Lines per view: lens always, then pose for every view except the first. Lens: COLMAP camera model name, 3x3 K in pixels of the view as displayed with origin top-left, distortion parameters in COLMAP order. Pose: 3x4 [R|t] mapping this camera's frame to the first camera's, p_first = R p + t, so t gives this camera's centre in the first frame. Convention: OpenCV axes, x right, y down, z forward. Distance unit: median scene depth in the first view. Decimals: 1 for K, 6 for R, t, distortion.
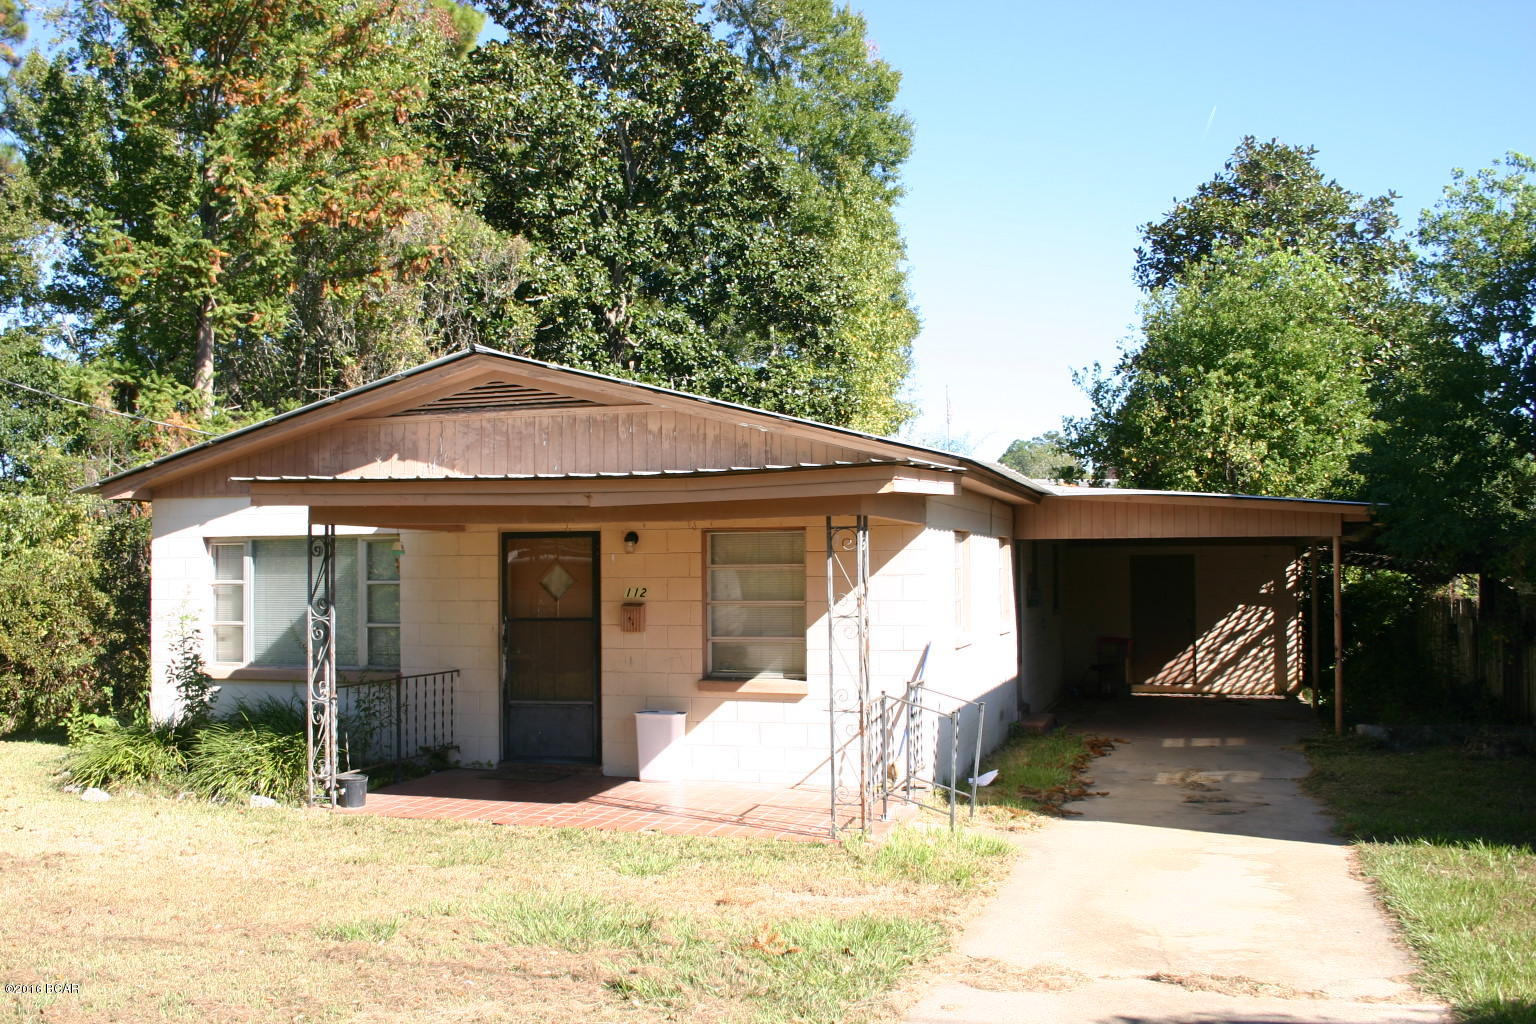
lens RADIAL K [[1400.4, 0, 772.3], [0, 1400.4, 558.8], [0, 0, 1]] dist [-0.144669, 0.143088]
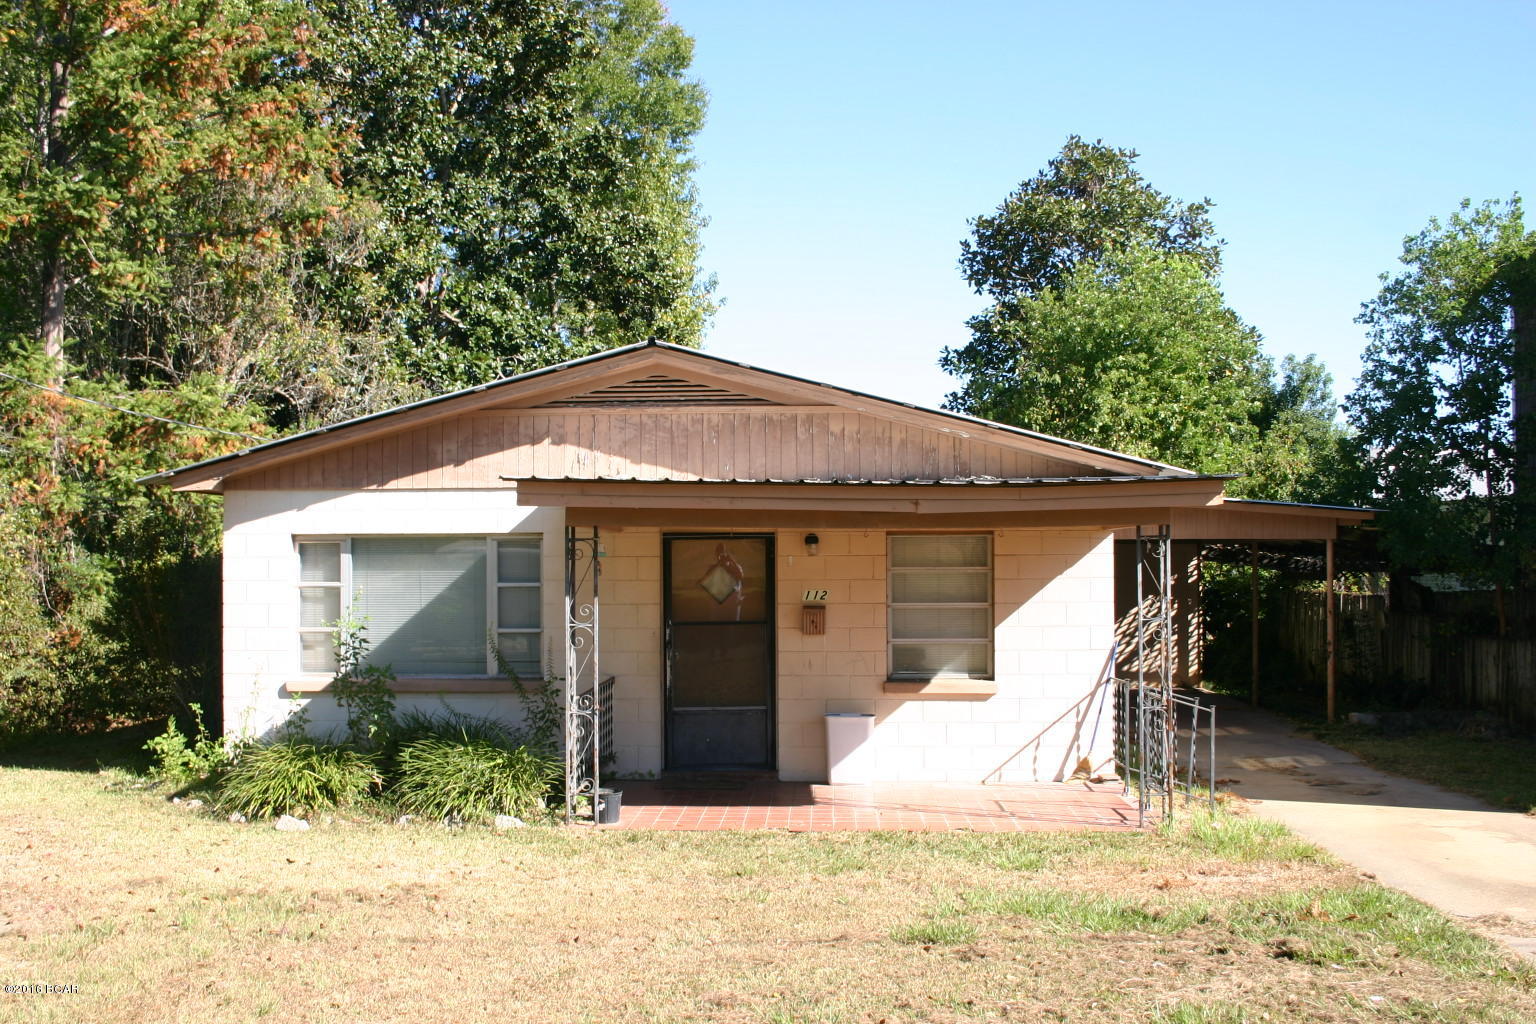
lens RADIAL K [[1504.2, 0, 770.4], [0, 1504.2, 550.4], [0, 0, 1]] dist [-0.100457, 0.020739]
pose [[0.968354, 0.004231, 0.249543, -0.359253], [-0.004738, 0.999988, 0.001429, -0.008062], [-0.249534, -0.002566, 0.968363, -0.022204]]
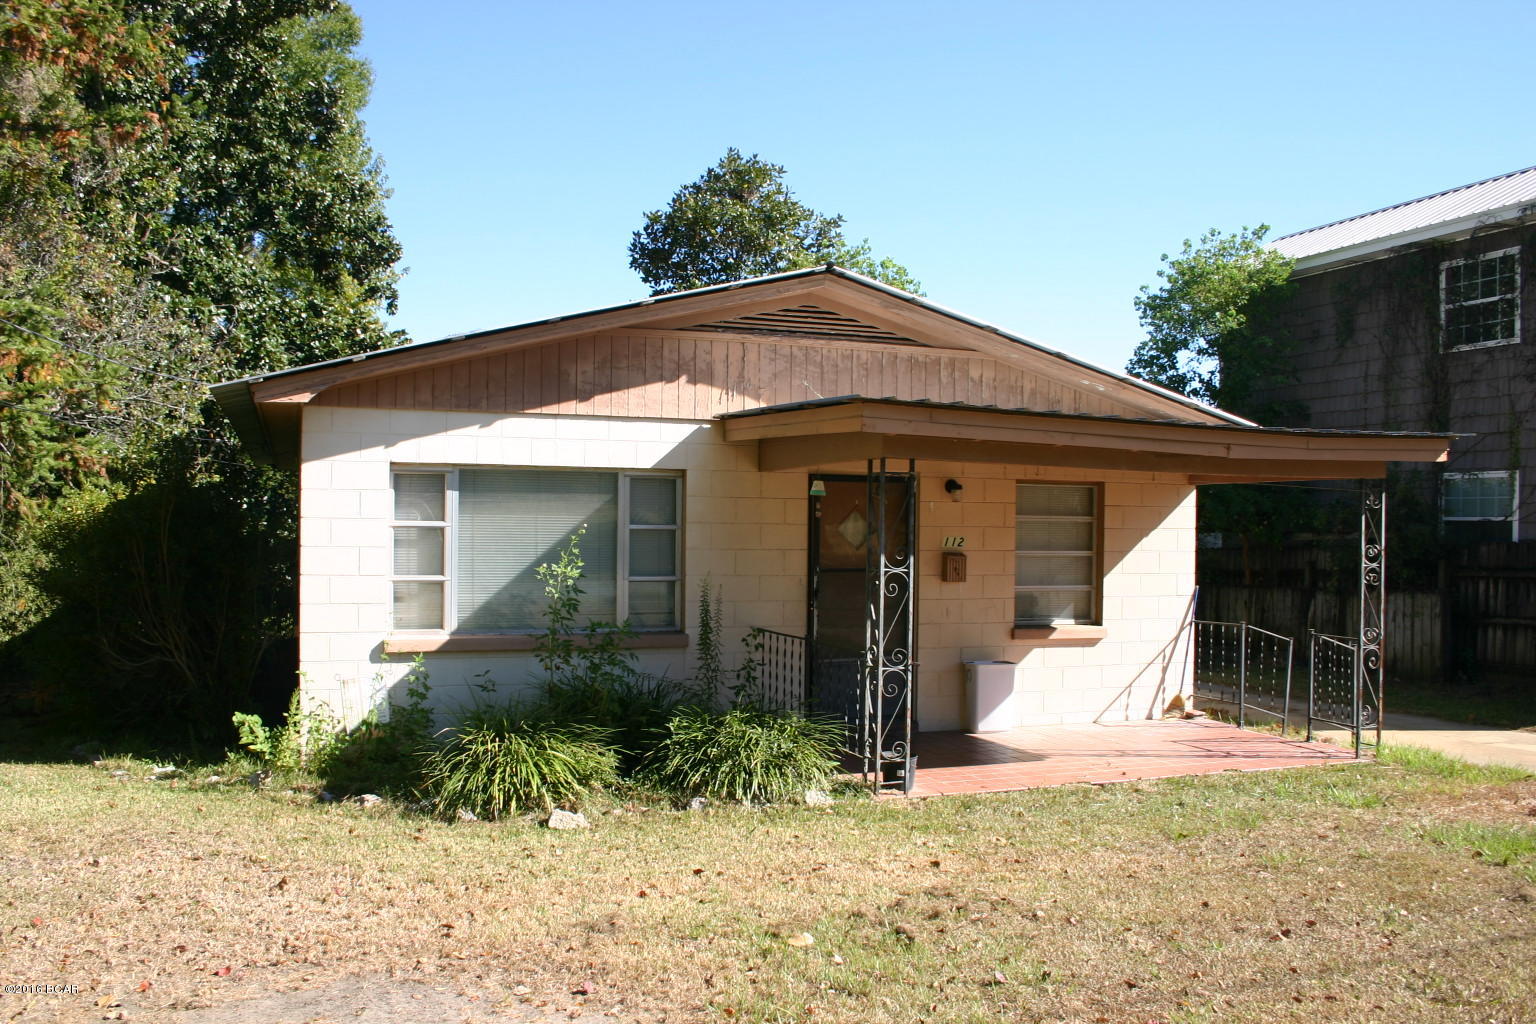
lens RADIAL K [[1265.8, 0, 761.9], [0, 1265.8, 549.4], [0, 0, 1]] dist [-0.138027, 0.113515]
pose [[0.799148, 0.004792, 0.601115, -0.668794], [-0.022459, 0.999508, 0.021891, 0.011896], [-0.600715, -0.030995, 0.798862, 0.342470]]
